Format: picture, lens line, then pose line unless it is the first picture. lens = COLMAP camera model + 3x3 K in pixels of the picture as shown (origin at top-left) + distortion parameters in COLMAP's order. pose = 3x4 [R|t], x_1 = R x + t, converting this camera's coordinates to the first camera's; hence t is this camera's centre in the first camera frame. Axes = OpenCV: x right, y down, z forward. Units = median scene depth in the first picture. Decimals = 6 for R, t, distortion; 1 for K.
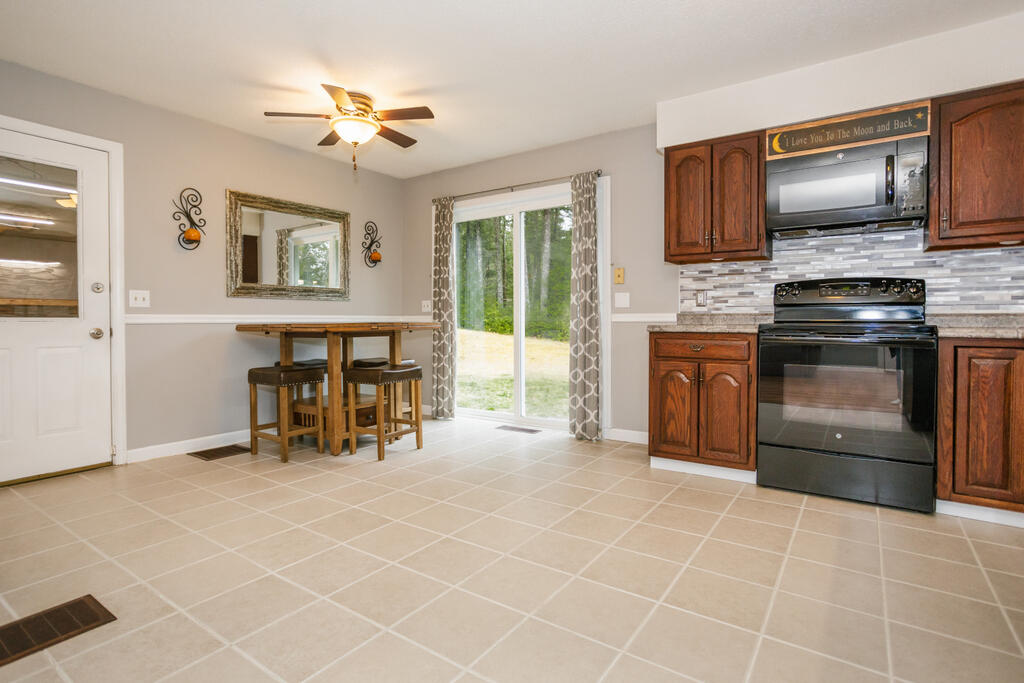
lens RADIAL K [[497.2, 0, 509.2], [0, 497.2, 340.9], [0, 0, 1]] dist [-0.054581, 0.030871]
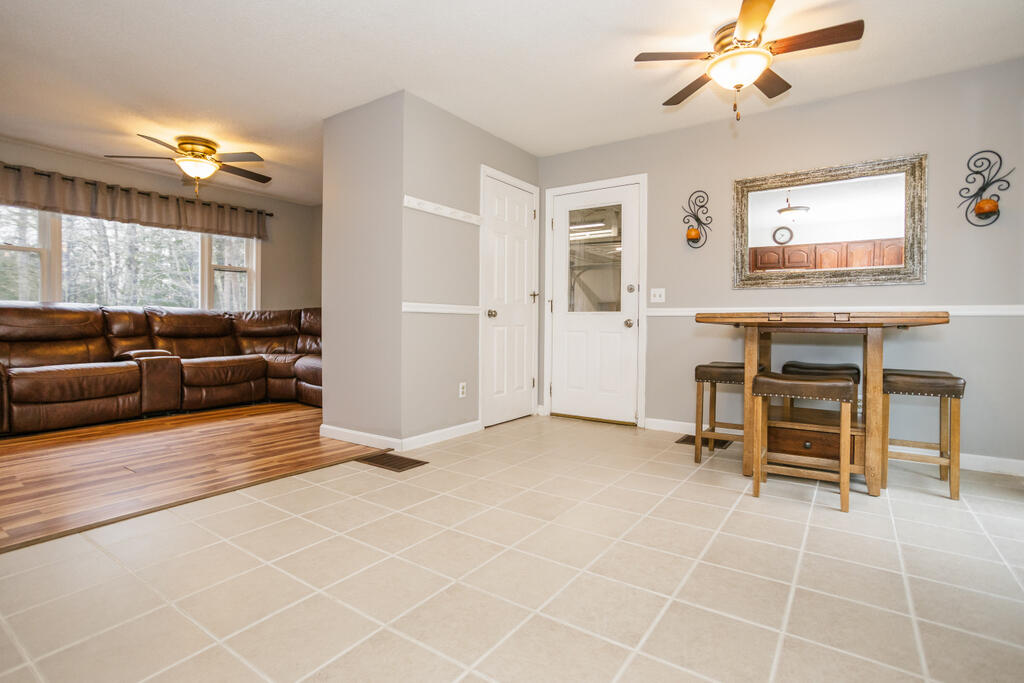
lens RADIAL K [[497.2, 0, 509.2], [0, 497.2, 340.9], [0, 0, 1]] dist [-0.054581, 0.030871]
pose [[0.024767, 0.039678, -0.998906, 0.469612], [-0.046095, 0.998195, 0.038507, -0.004373], [0.998630, 0.045091, 0.026552, 0.608929]]
